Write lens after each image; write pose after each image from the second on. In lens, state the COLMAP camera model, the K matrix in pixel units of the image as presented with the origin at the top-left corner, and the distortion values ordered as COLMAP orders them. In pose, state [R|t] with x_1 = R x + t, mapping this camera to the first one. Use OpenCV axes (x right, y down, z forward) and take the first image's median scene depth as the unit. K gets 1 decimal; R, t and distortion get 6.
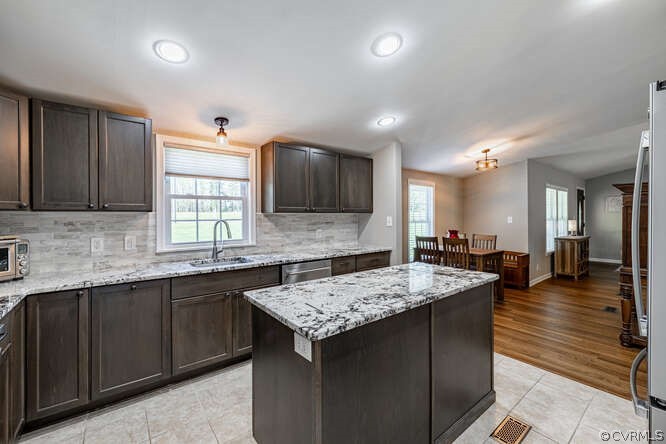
lens RADIAL K [[280.7, 0, 328.7], [0, 280.7, 219.6], [0, 0, 1]] dist [0.004805, -0.000853]
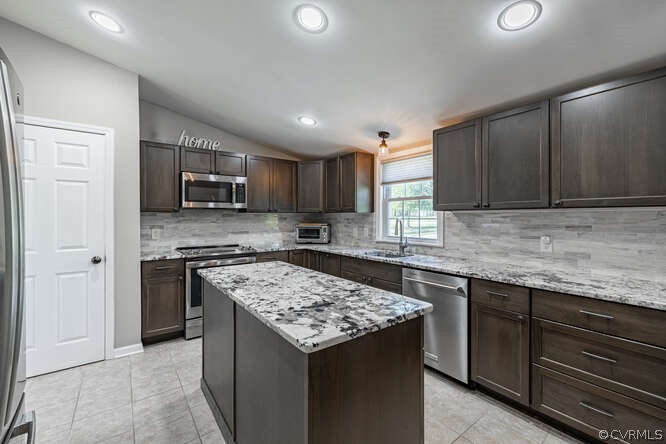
lens RADIAL K [[280.7, 0, 335.0], [0, 280.7, 219.6], [0, 0, 1]] dist [0.004805, -0.000853]
pose [[-0.007073, 0.015272, -0.999858, 0.892203], [-0.011273, 0.999819, 0.015351, -0.010592], [0.999911, 0.011380, -0.006900, 0.893159]]
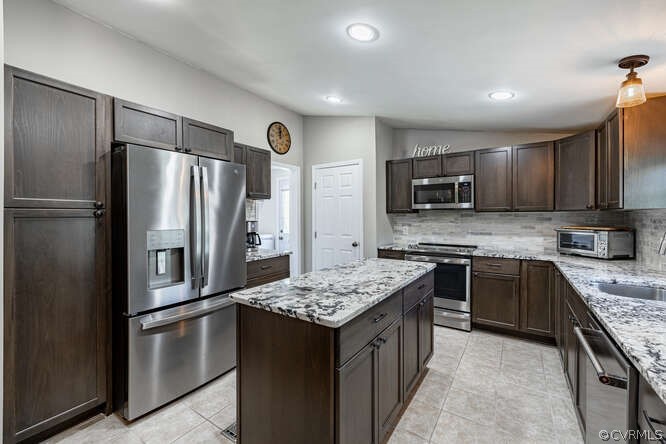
lens RADIAL K [[280.7, 0, 333.1], [0, 280.7, 213.9], [0, 0, 1]] dist [0.004805, -0.000853]
pose [[-0.945695, 0.003876, -0.325031, 0.499605], [0.003000, 0.999990, 0.003194, -0.018646], [0.325040, 0.002046, -0.945698, 1.529271]]
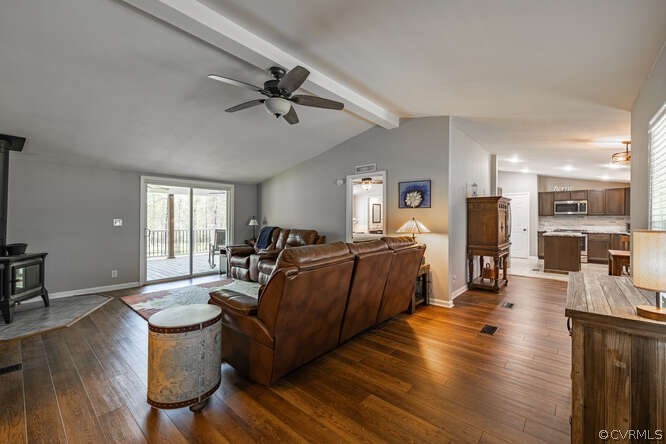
lens RADIAL K [[280.7, 0, 327.5], [0, 280.7, 218.2], [0, 0, 1]] dist [0.004805, -0.000853]
pose [[-0.982288, 0.001704, -0.187367, 3.203996], [0.000606, 0.999982, 0.005919, -0.011954], [0.187374, 0.005700, -0.982272, 3.254950]]
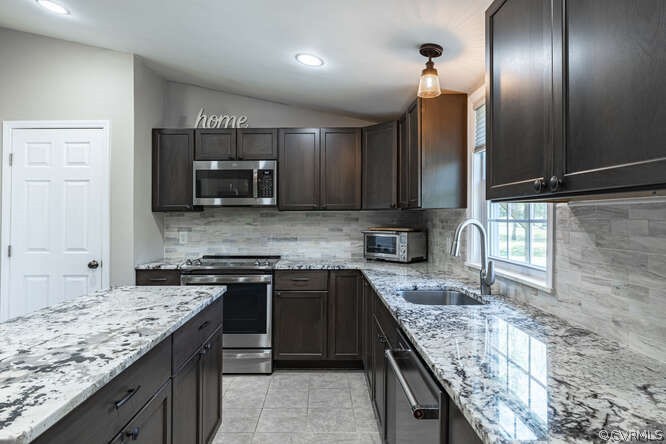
lens RADIAL K [[398.8, 0, 323.4], [0, 398.8, 207.5], [0, 0, 1]] dist [0.001908, 0.002152]
pose [[-0.611289, -0.009687, -0.791348, 0.446645], [-0.002425, 0.999943, -0.010368, -0.017319], [0.791403, -0.004419, -0.611278, 1.475021]]
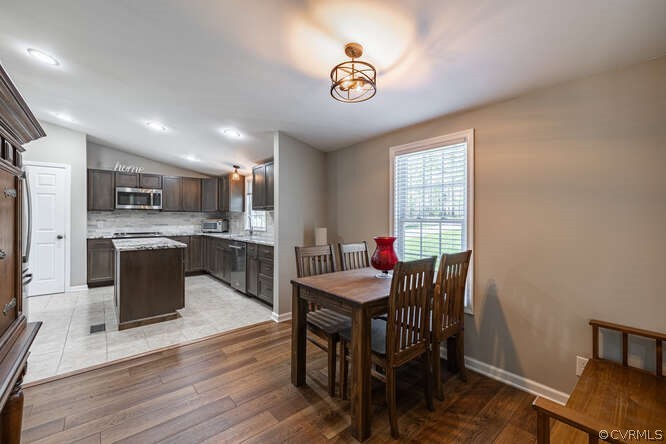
lens RADIAL K [[280.7, 0, 335.4], [0, 280.7, 217.9], [0, 0, 1]] dist [0.004805, -0.000853]
pose [[0.037828, 0.003978, -0.999276, 1.867826], [-0.012031, 0.999921, 0.003525, 0.007931], [0.999212, 0.011889, 0.037873, 1.824927]]
